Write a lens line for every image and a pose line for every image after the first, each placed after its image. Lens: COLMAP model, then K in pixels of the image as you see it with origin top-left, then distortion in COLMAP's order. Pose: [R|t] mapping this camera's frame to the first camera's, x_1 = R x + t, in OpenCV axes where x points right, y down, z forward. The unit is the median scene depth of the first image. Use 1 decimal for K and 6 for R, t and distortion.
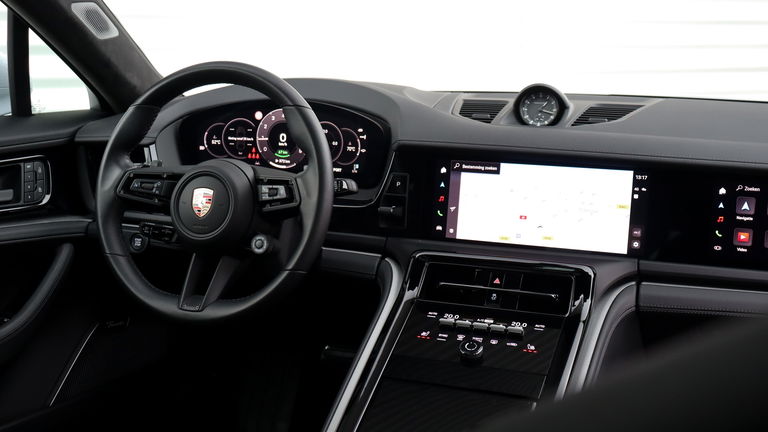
lens RADIAL K [[856.2, 0, 384.9], [0, 856.2, 225.3], [0, 0, 1]] dist [-0.029741, 0.000000]
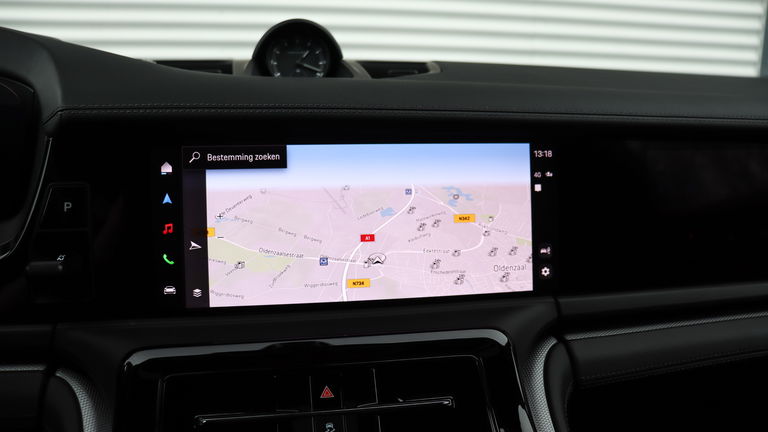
lens RADIAL K [[647.5, 0, 394.8], [0, 647.5, 198.1], [0, 0, 1]] dist [-0.095935, 0.010372]
pose [[0.857771, -0.094372, 0.505294, -0.004575], [0.106156, 0.994334, 0.005502, -0.038908], [-0.502951, 0.048920, 0.862930, 0.667648]]
